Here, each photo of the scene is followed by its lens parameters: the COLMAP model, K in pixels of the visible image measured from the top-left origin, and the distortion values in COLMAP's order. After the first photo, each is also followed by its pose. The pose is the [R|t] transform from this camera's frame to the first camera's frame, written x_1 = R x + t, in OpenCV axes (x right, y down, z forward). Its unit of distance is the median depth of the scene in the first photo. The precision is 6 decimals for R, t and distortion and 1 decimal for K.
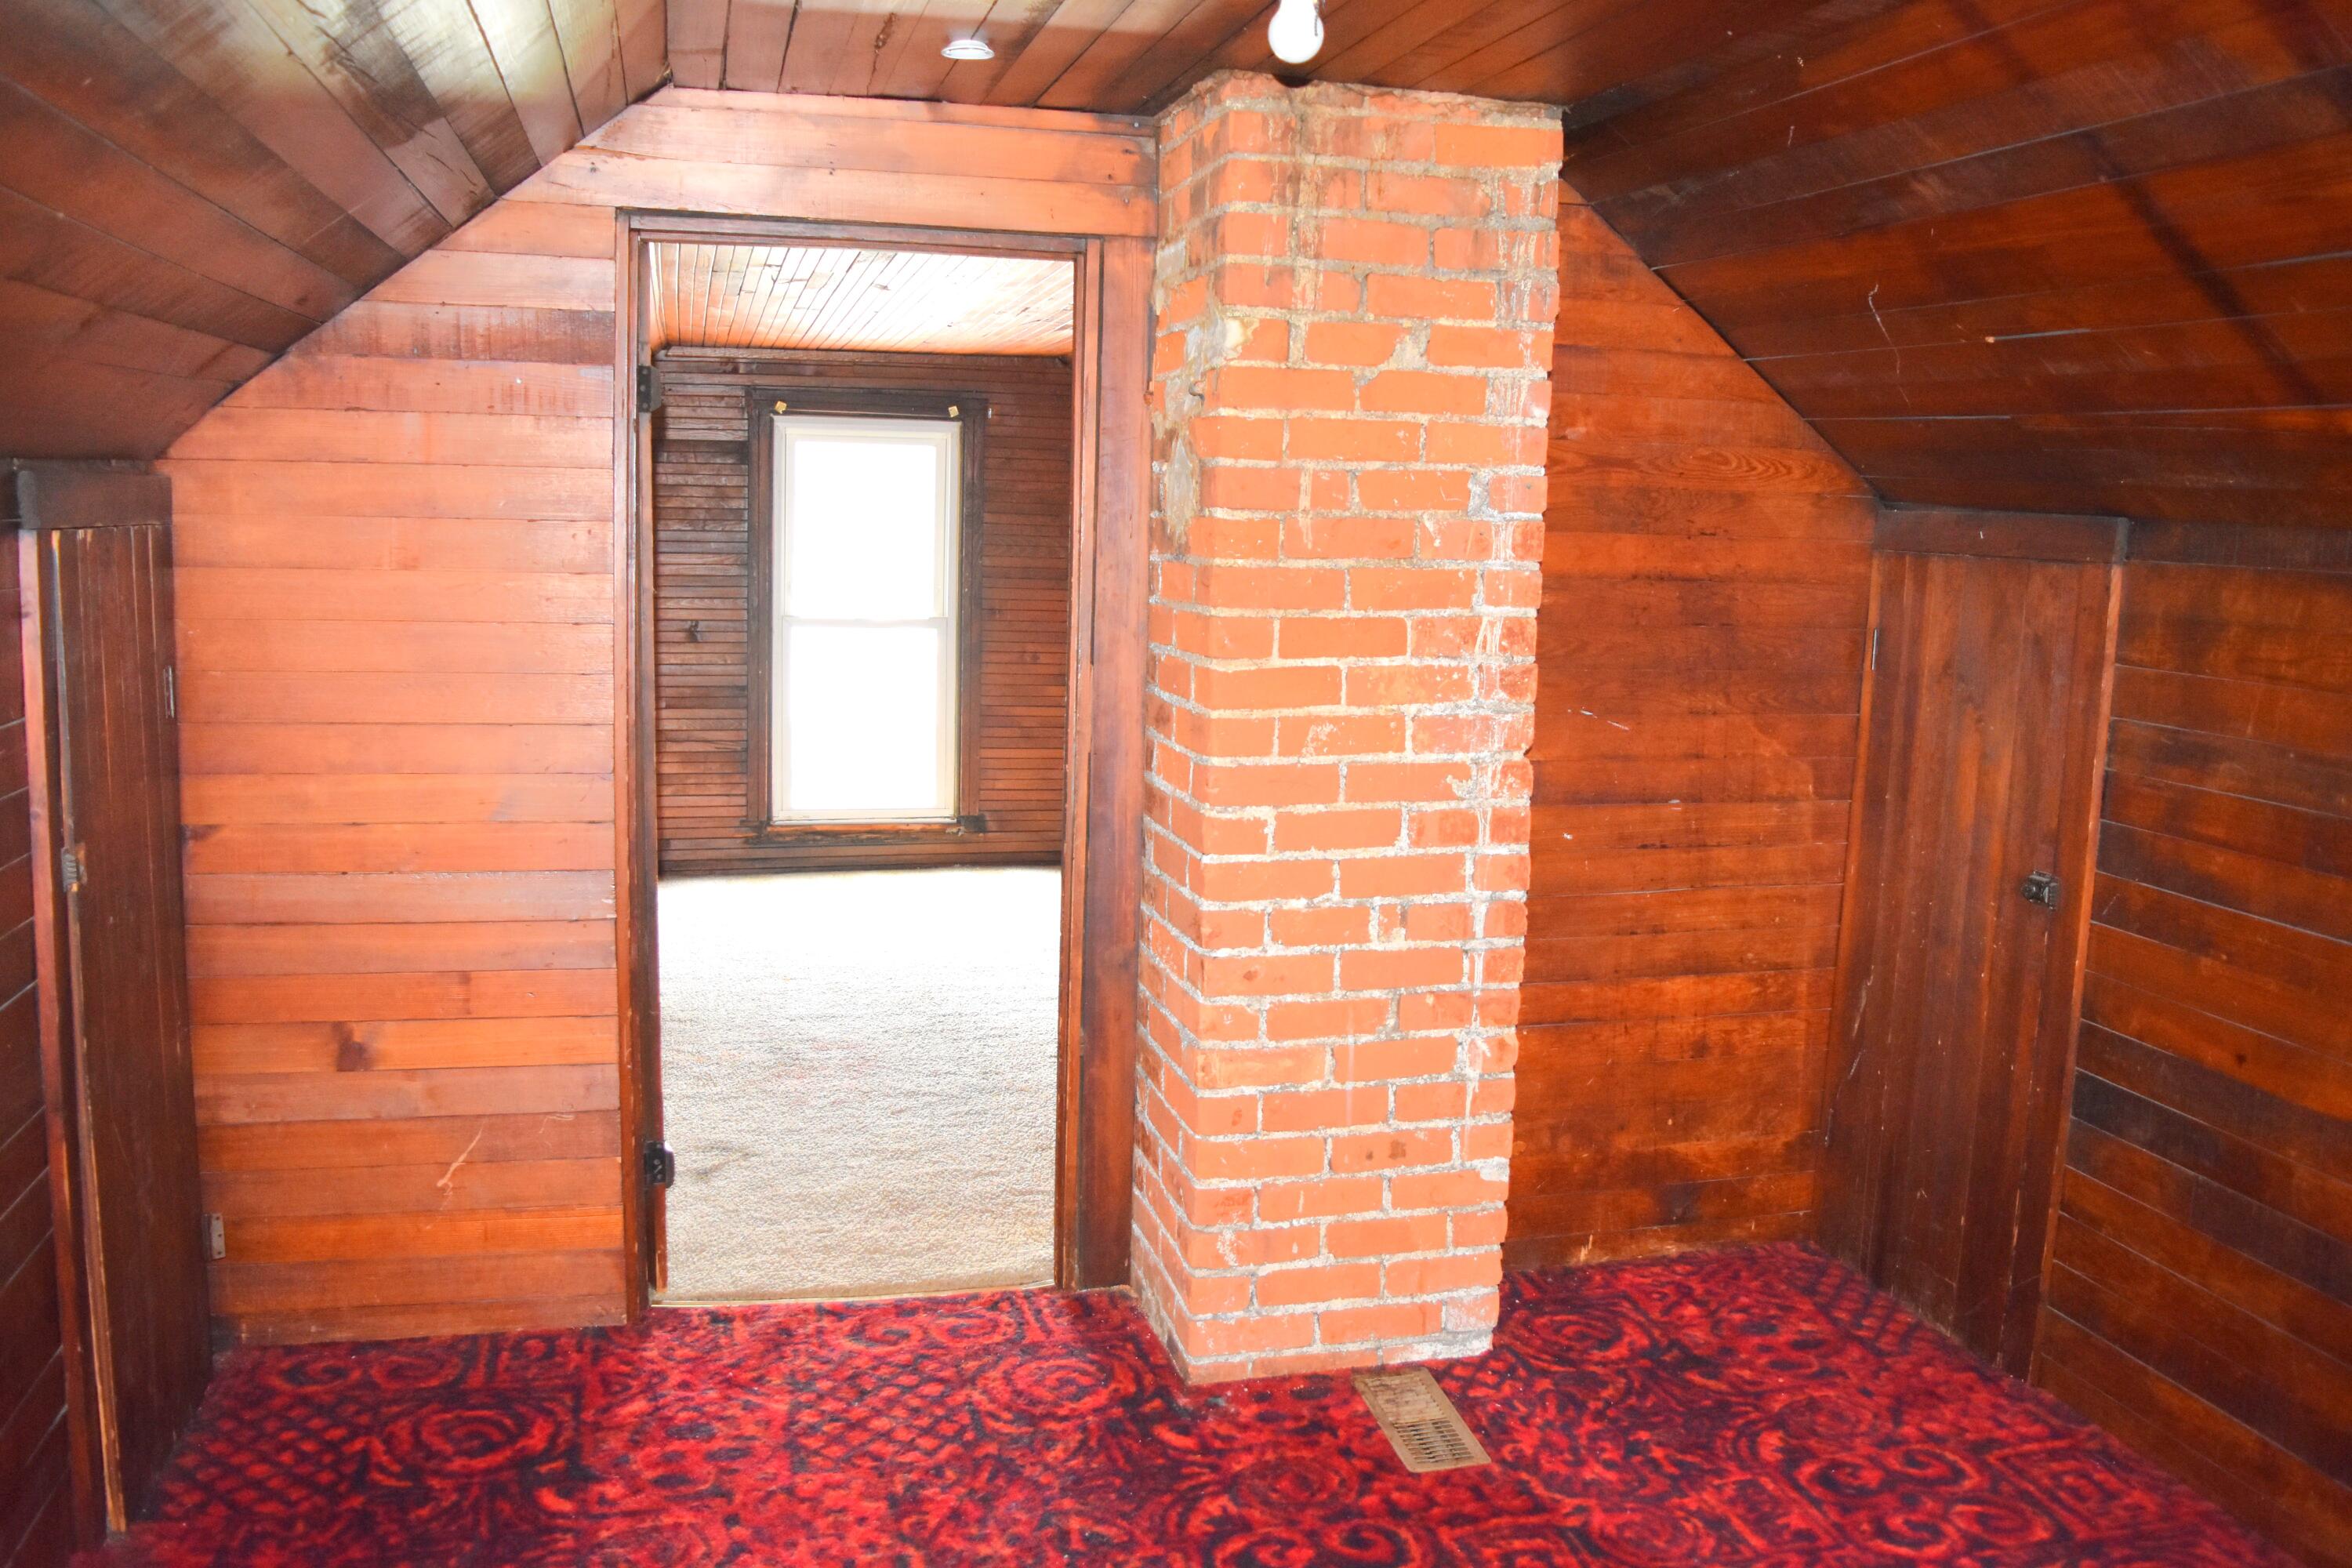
lens RADIAL K [[1889.5, 0, 1189.3], [0, 1889.5, 789.1], [0, 0, 1]] dist [-0.098335, 0.026459]
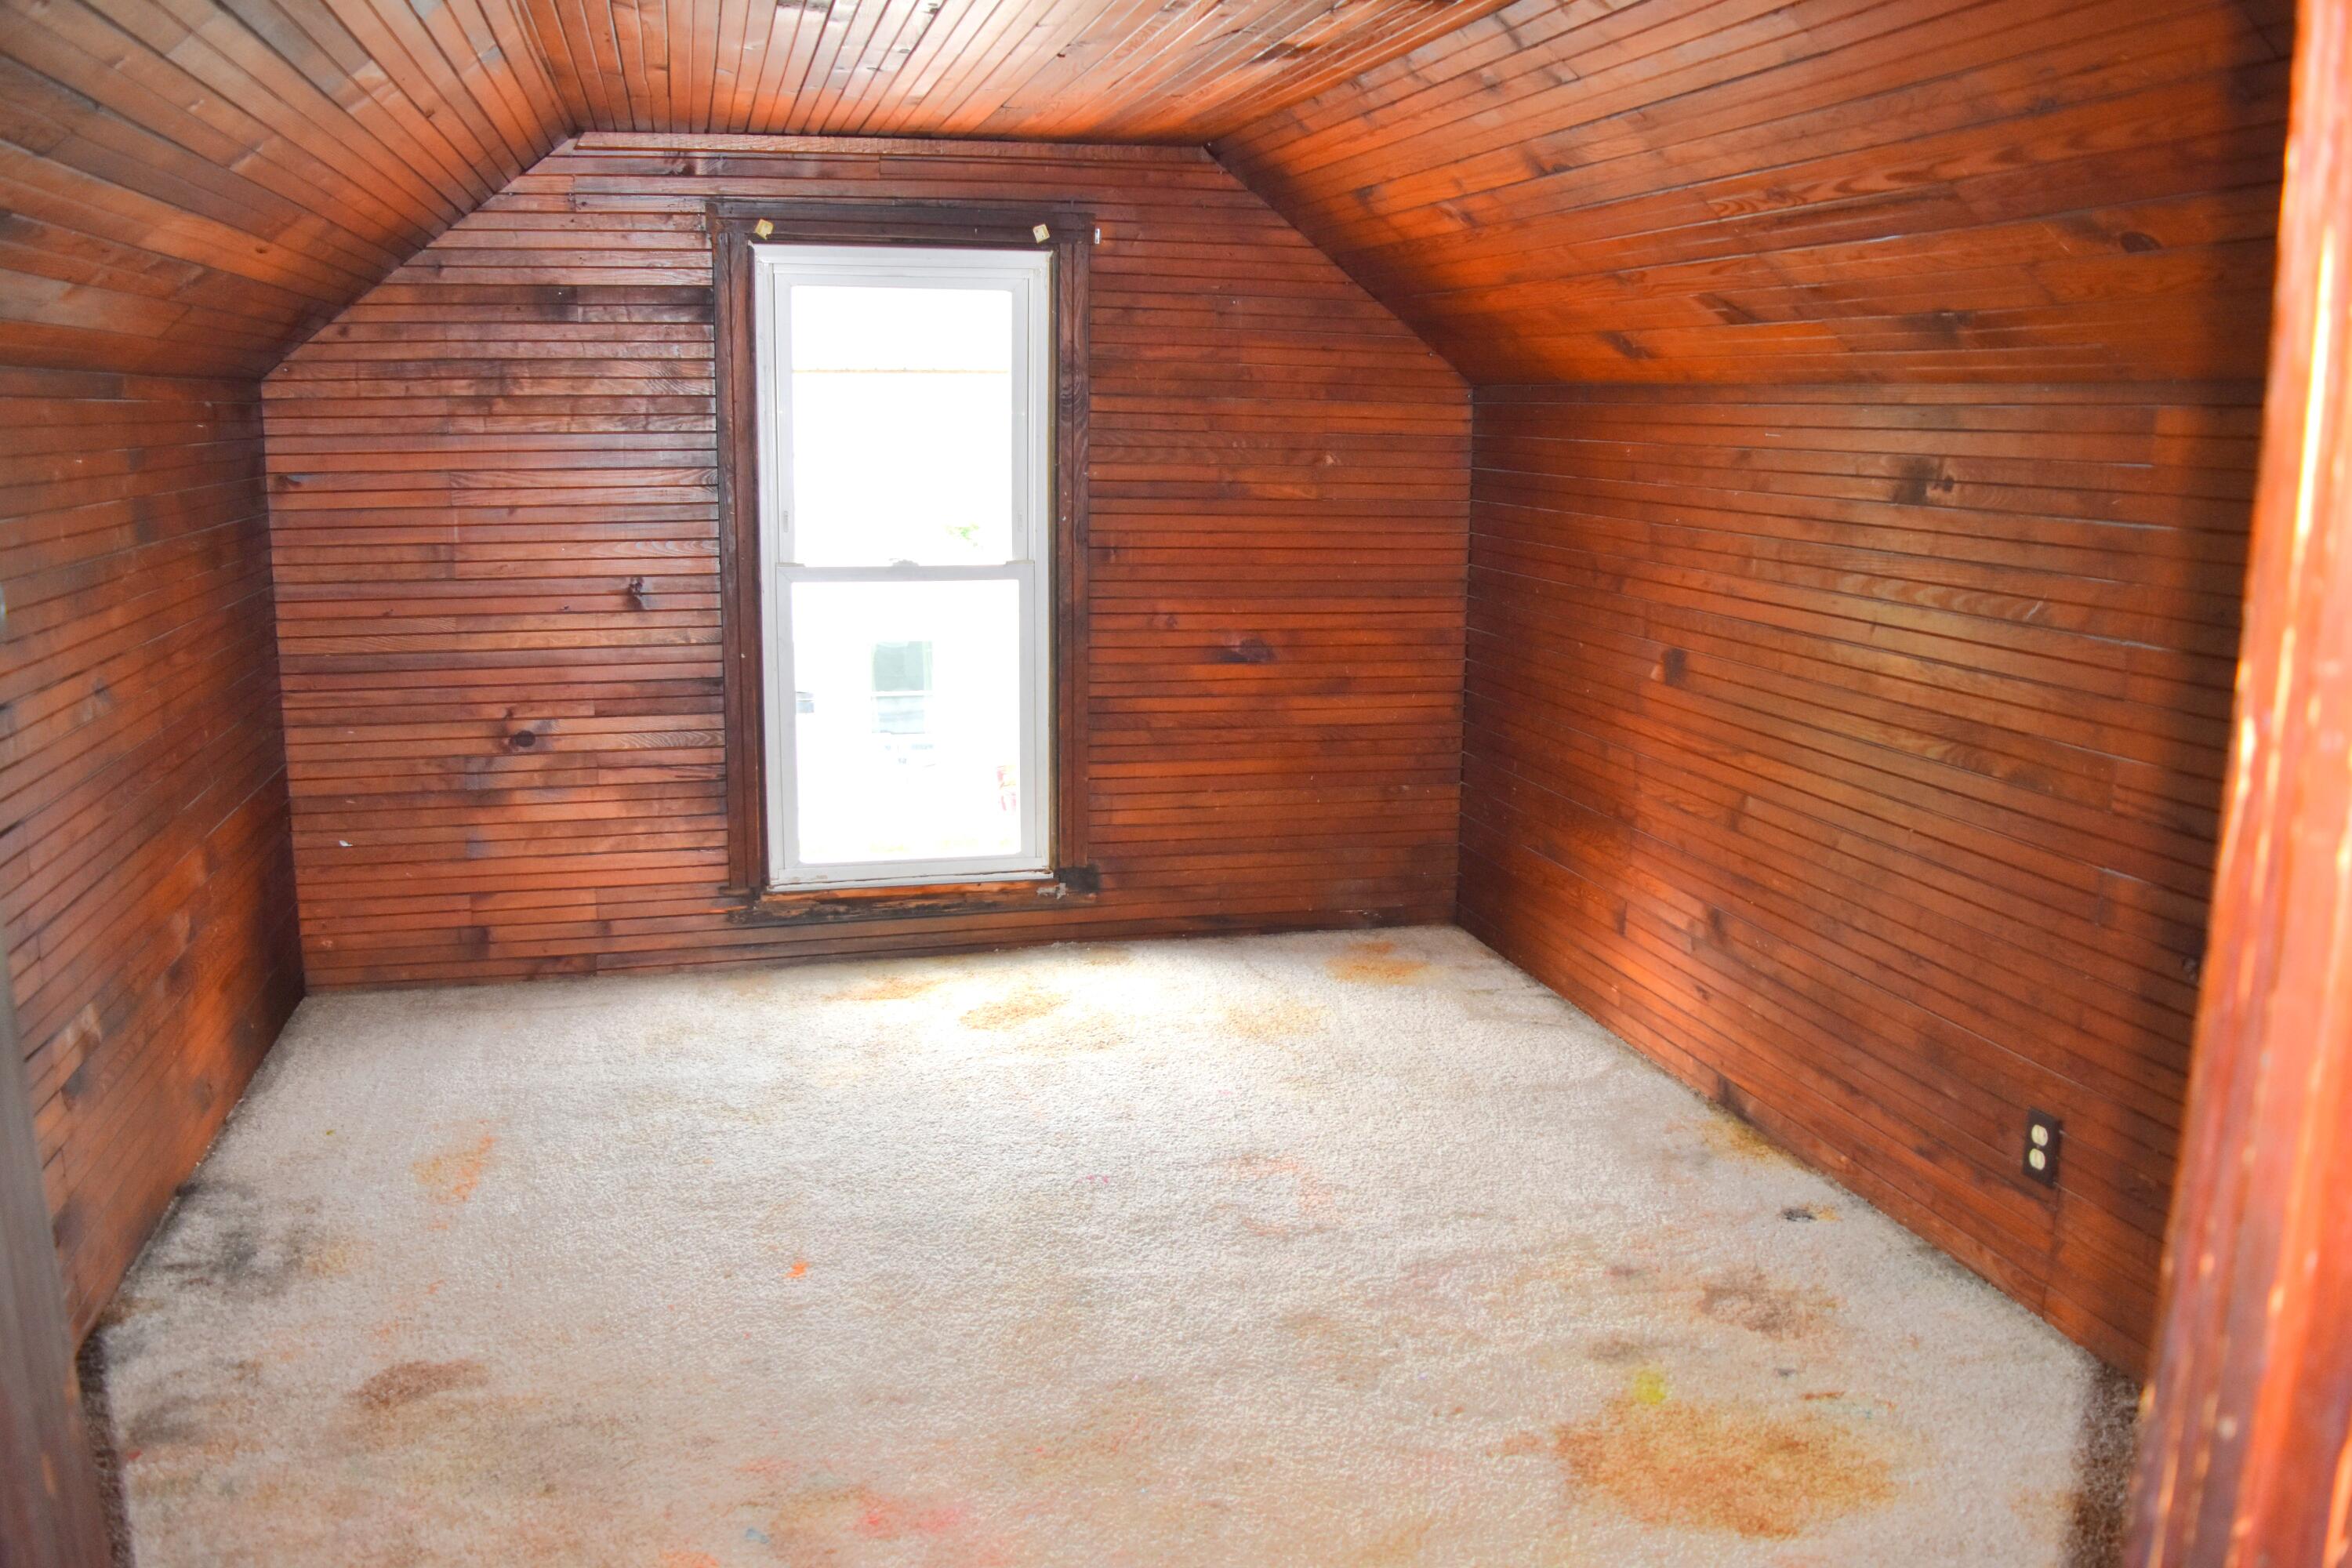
lens RADIAL K [[1889.5, 0, 1161.2], [0, 1889.5, 784.0], [0, 0, 1]] dist [-0.098335, 0.026459]
pose [[0.999032, -0.014331, -0.041600, -0.063014], [0.015874, 0.999189, 0.037006, -0.040757], [0.041036, -0.037630, 0.998449, 0.377487]]
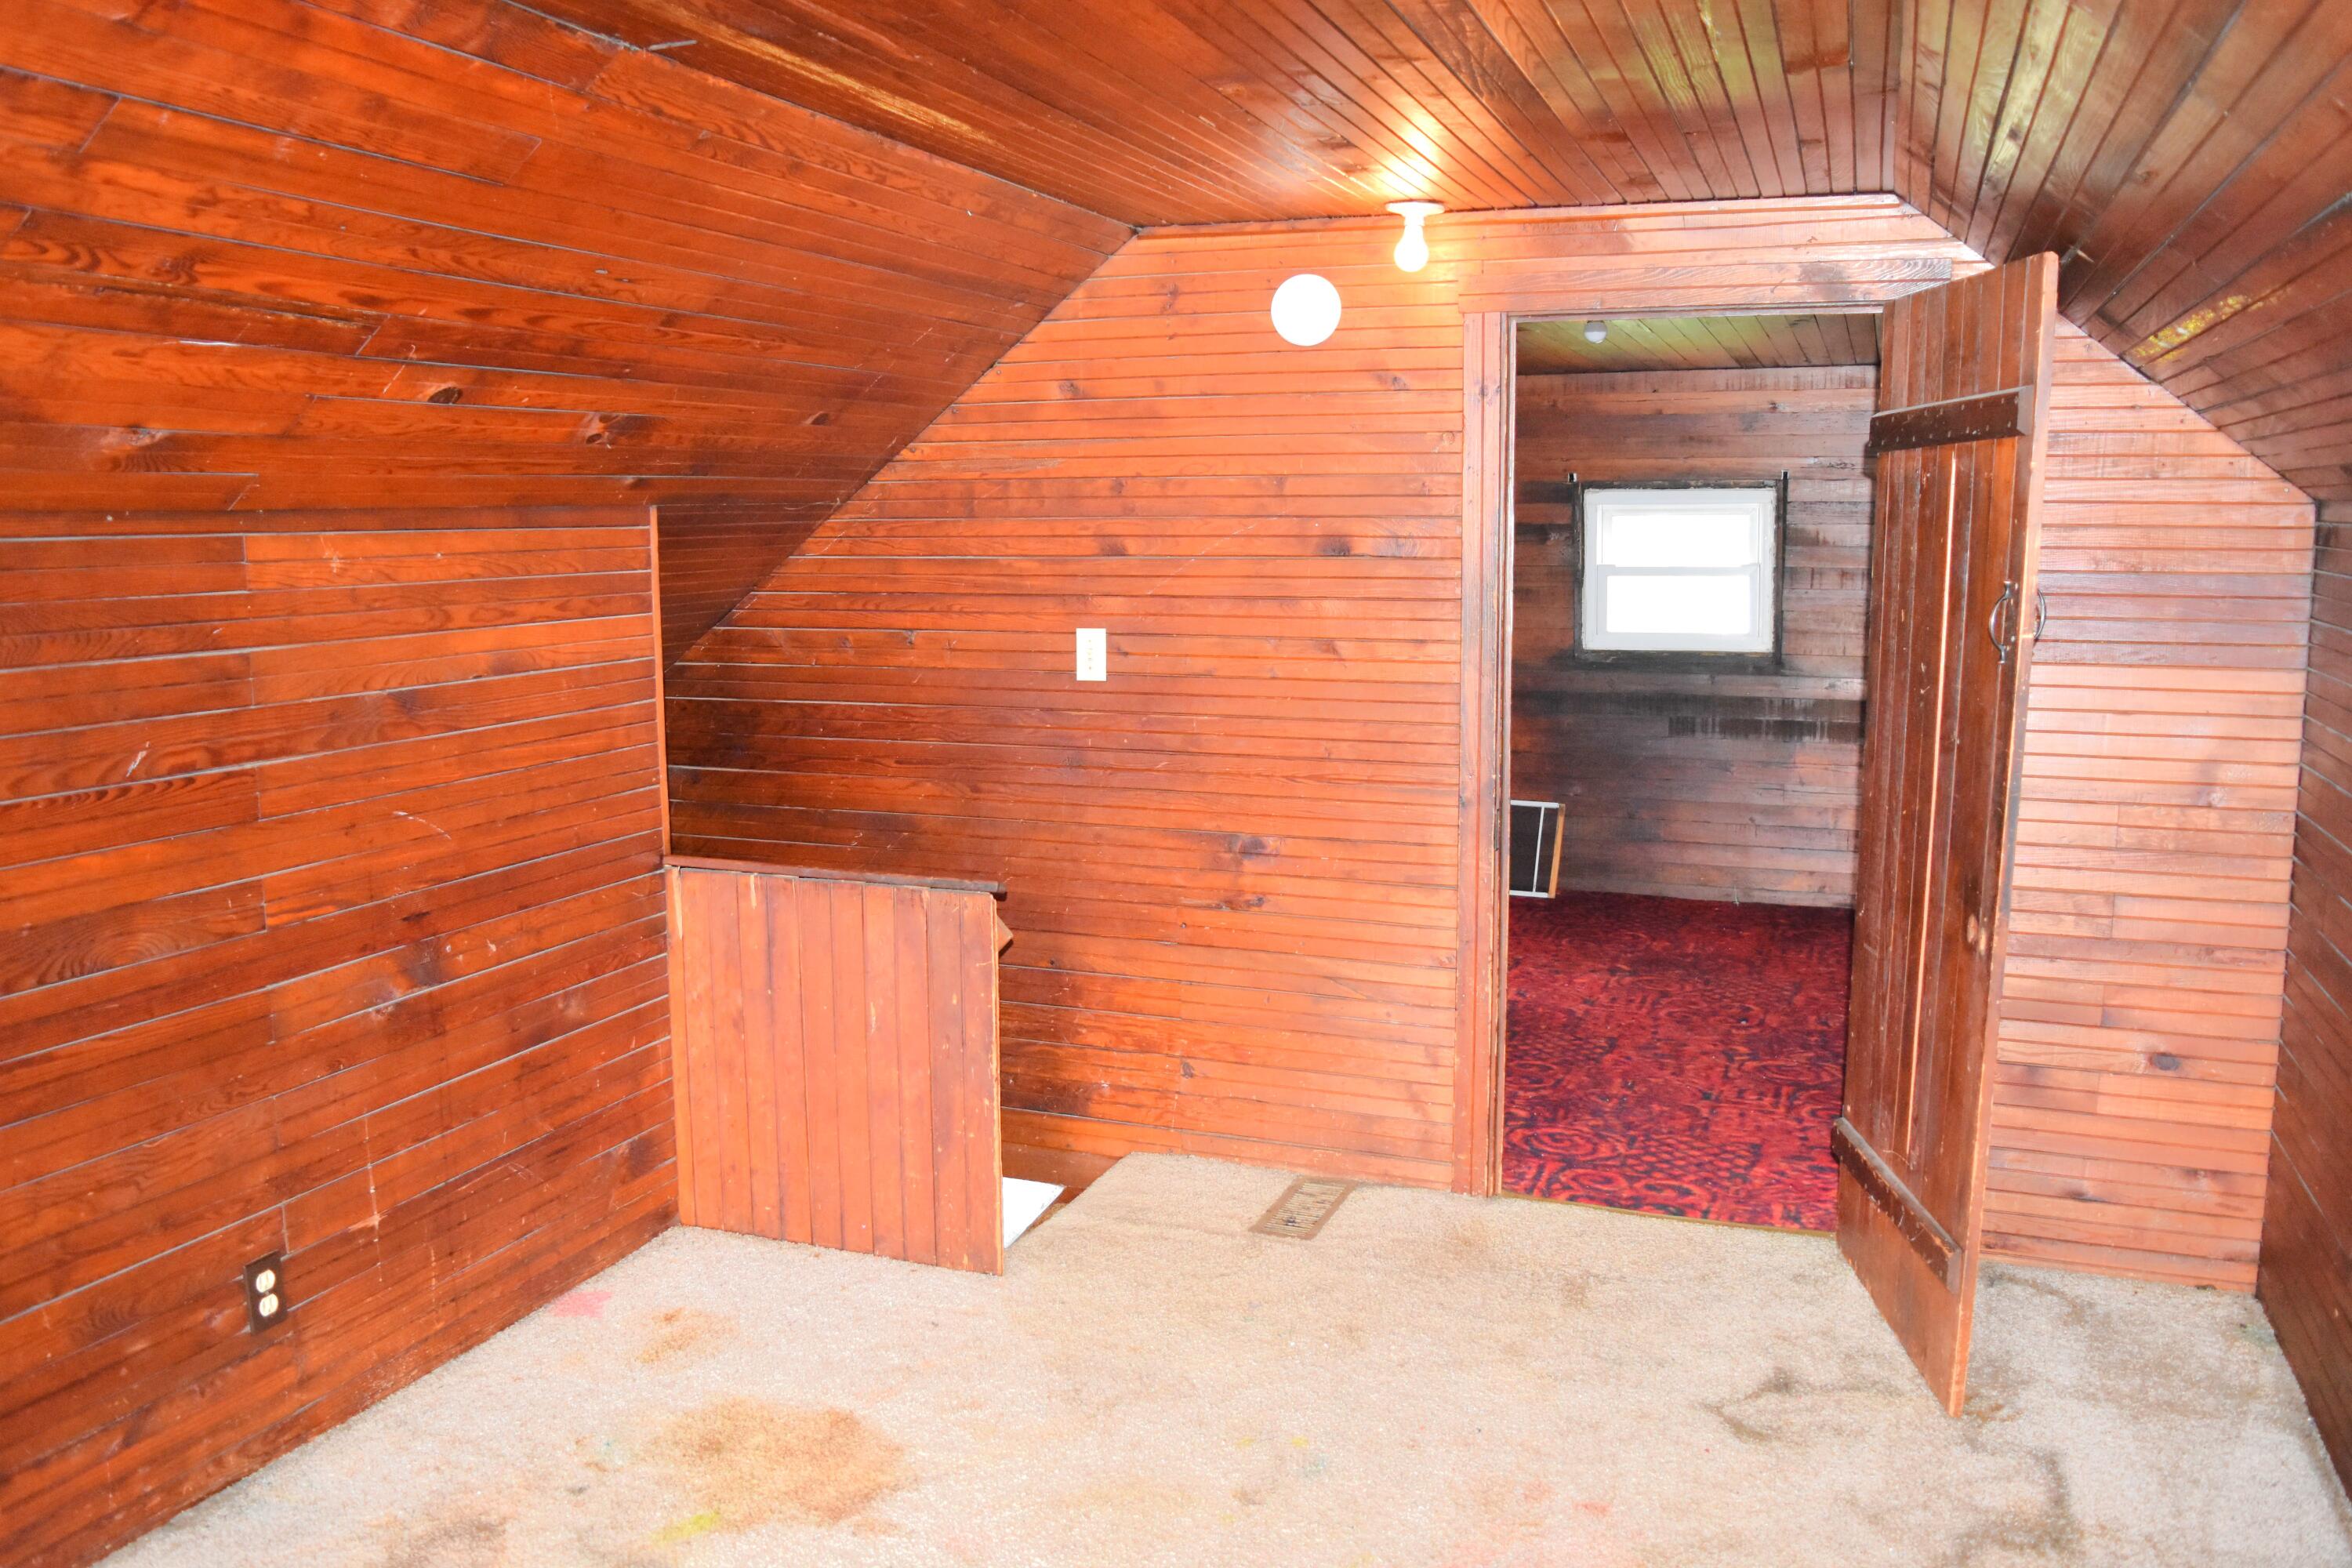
lens RADIAL K [[1889.5, 0, 1174.9], [0, 1889.5, 787.1], [0, 0, 1]] dist [-0.098335, 0.026459]
pose [[-0.811158, -0.113515, 0.573705, -0.299517], [0.049960, 0.963945, 0.261368, -0.160691], [-0.582689, 0.240673, -0.776241, 1.071173]]
